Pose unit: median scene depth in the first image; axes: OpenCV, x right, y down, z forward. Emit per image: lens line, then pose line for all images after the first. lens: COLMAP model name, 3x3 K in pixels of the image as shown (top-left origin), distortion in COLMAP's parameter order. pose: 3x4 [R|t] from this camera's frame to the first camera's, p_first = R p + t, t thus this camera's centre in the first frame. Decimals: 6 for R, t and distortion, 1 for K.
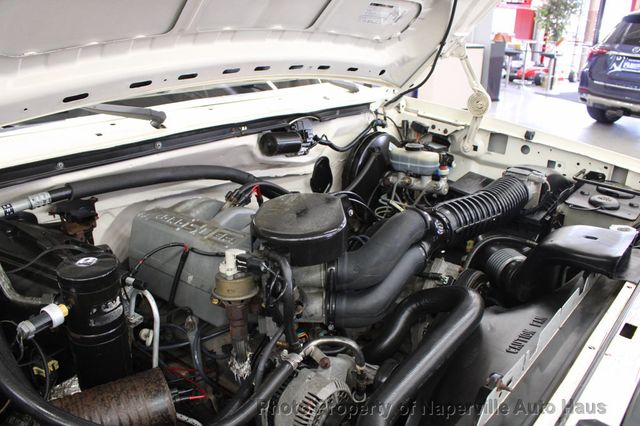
lens RADIAL K [[531.7, 0, 319.7], [0, 531.7, 211.3], [0, 0, 1]] dist [-0.127085, 0.070558]
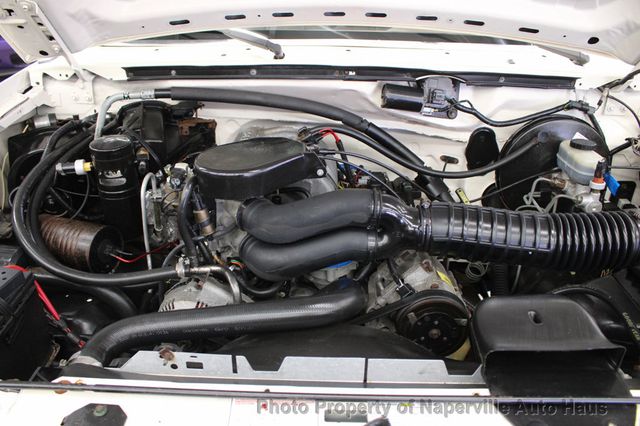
lens RADIAL K [[531.7, 0, 319.8], [0, 531.7, 215.9], [0, 0, 1]] dist [-0.127085, 0.070558]
pose [[0.638345, 0.352158, -0.684471, 0.574719], [-0.267659, 0.935272, 0.231572, -0.114184], [0.721716, 0.035382, 0.691284, 0.262477]]
